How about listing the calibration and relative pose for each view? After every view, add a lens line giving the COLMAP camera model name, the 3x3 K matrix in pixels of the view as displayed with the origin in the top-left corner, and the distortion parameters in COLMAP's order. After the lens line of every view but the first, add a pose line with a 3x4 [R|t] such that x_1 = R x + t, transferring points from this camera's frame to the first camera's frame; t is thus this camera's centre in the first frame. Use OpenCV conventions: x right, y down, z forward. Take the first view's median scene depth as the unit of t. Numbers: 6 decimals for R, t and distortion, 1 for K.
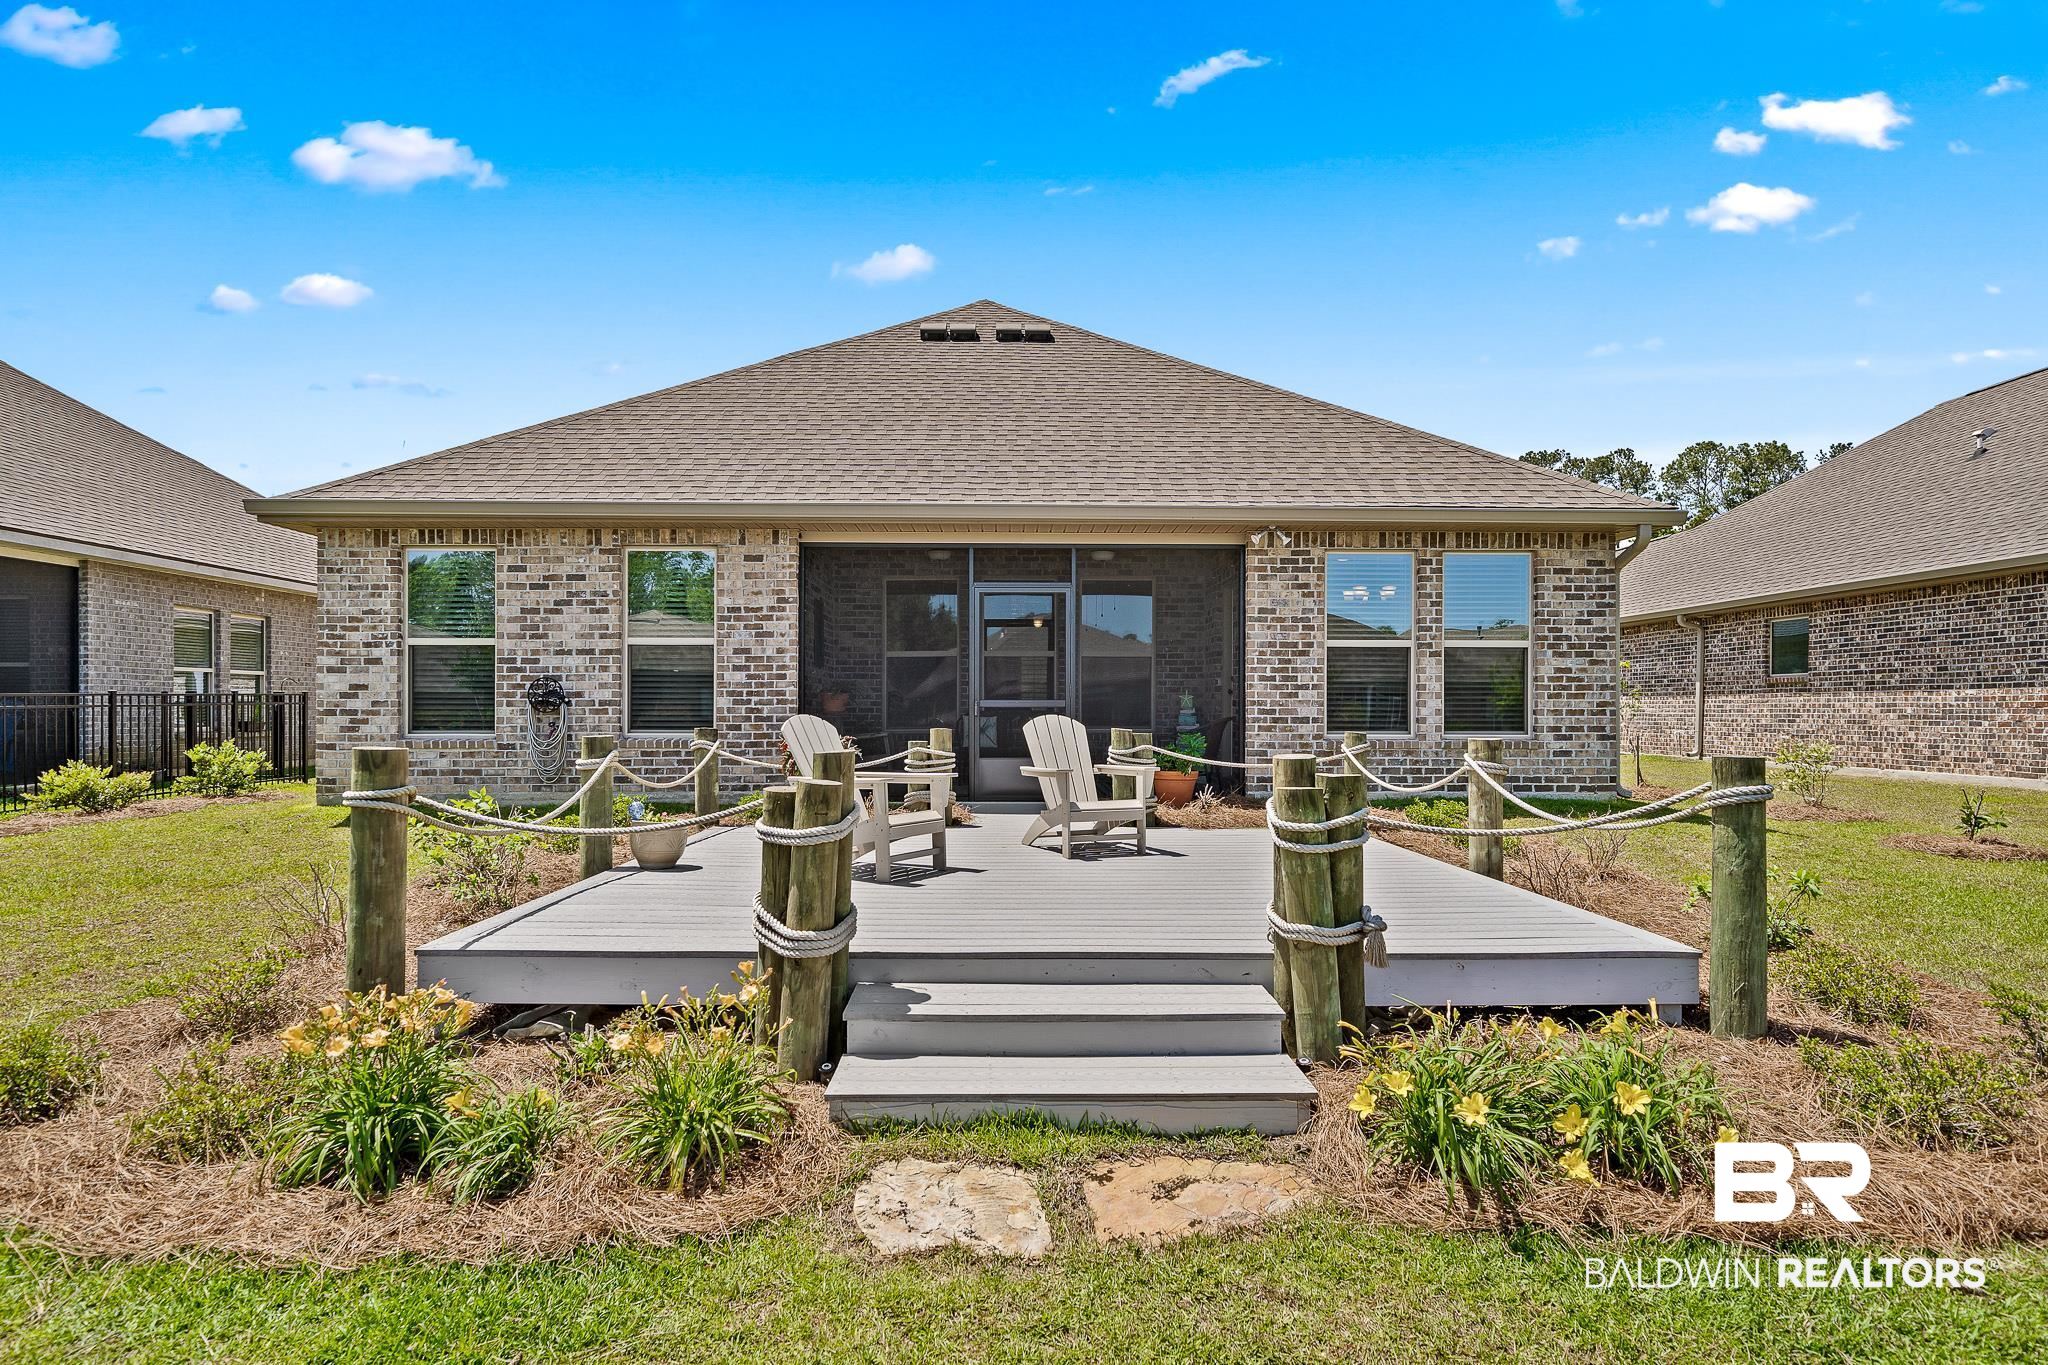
lens RADIAL K [[1098.0, 0, 1024.0], [0, 1098.0, 682.5], [0, 0, 1]] dist [0.000177, 0.000239]
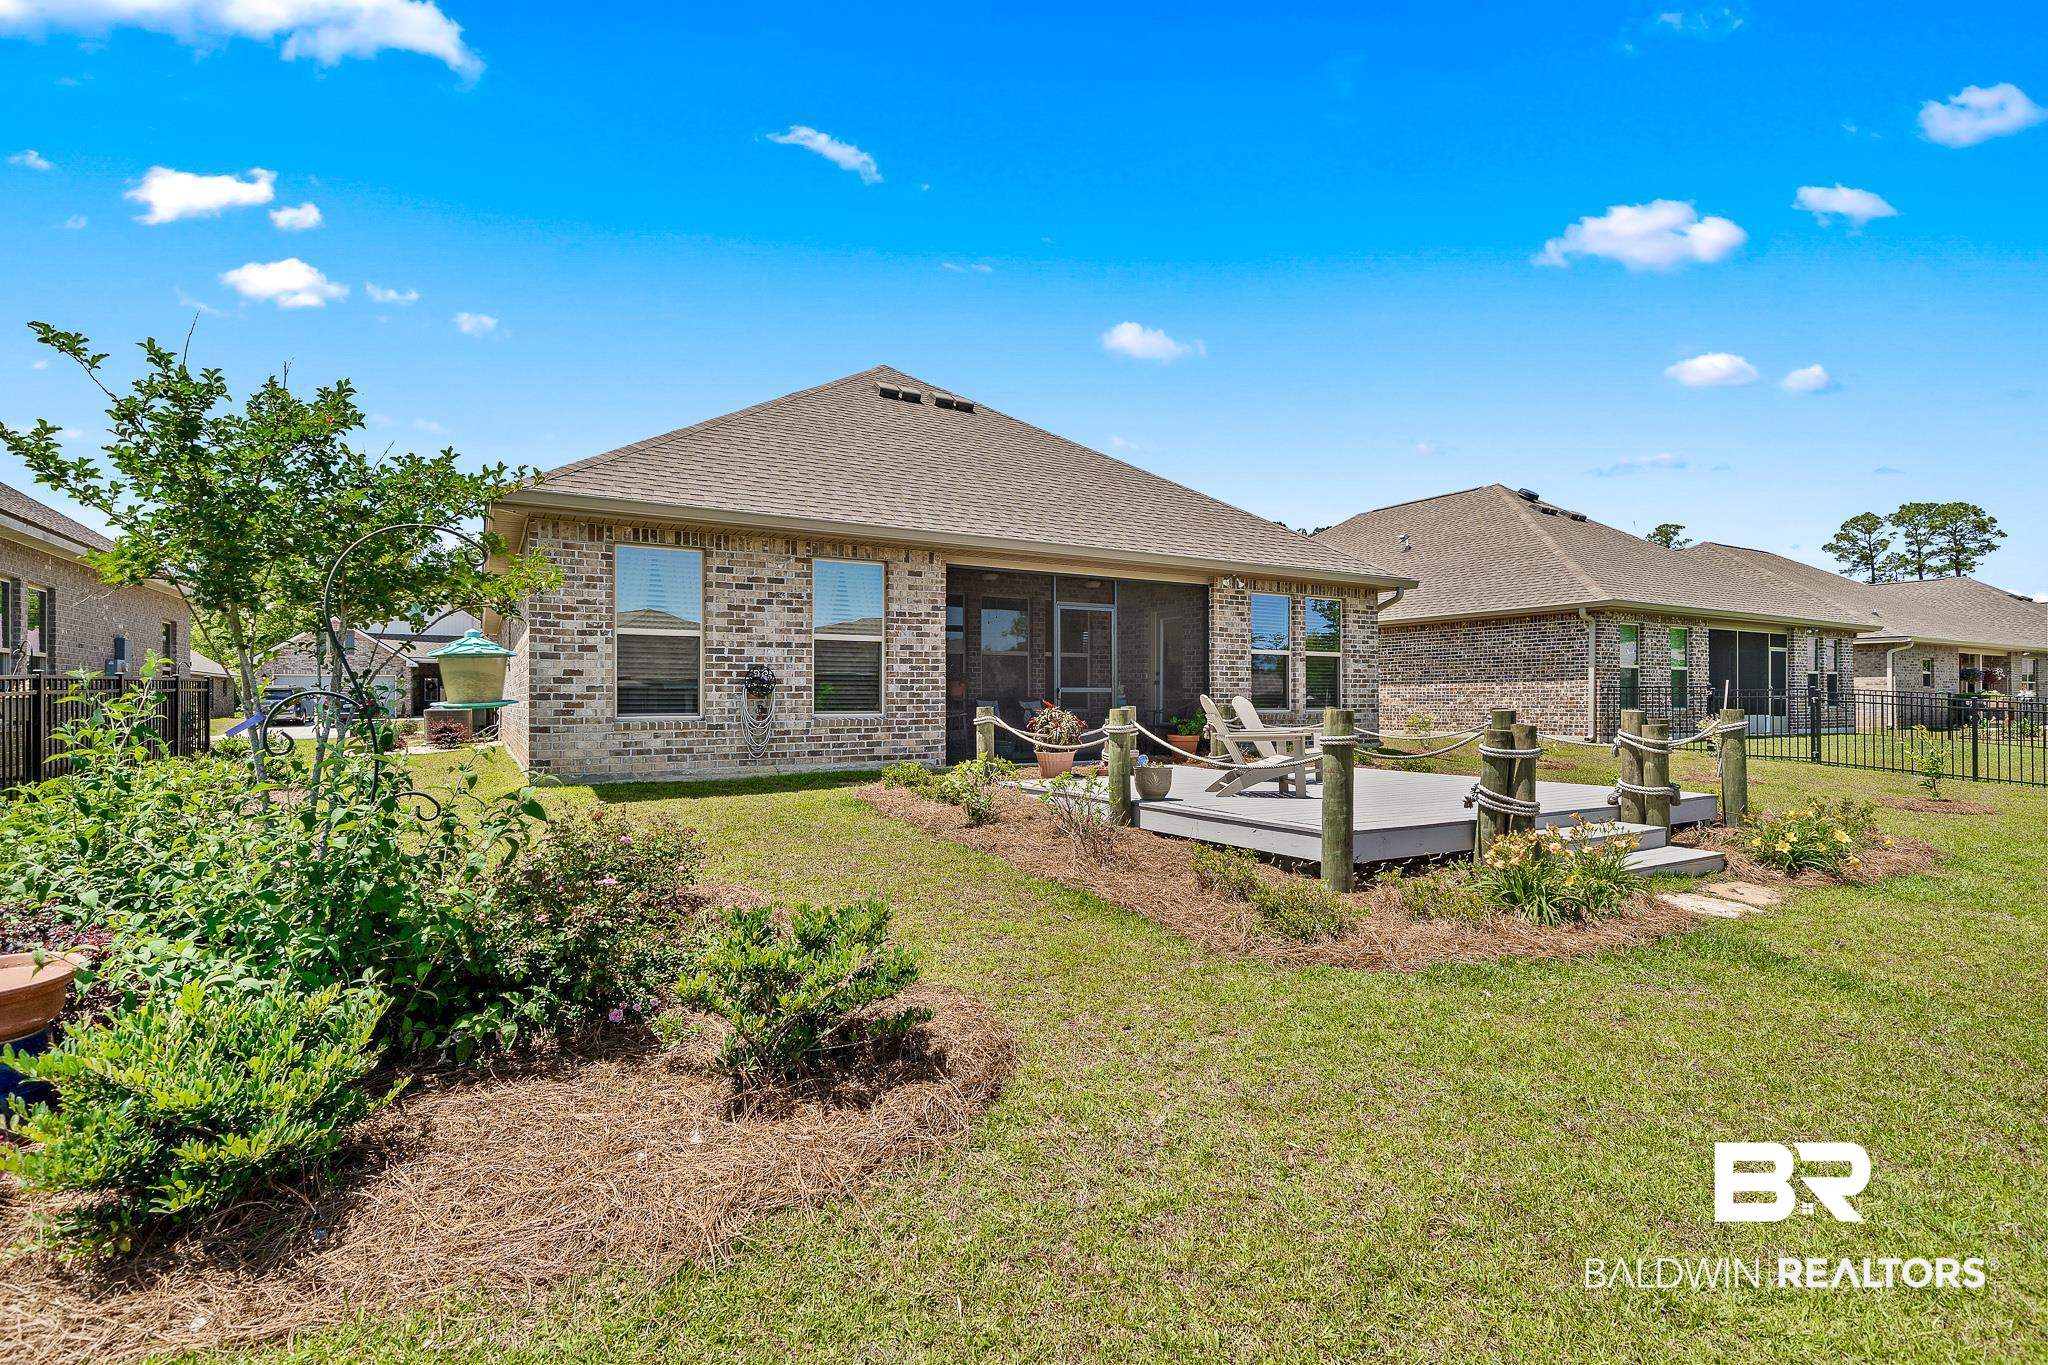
lens RADIAL K [[942.8, 0, 1011.7], [0, 942.8, 678.5], [0, 0, 1]] dist [-0.000479, -0.000811]
pose [[0.871101, 0.008300, 0.491034, -0.680562], [-0.009142, 0.999958, -0.000684, 0.006480], [-0.491019, -0.003893, 0.871140, 0.005880]]
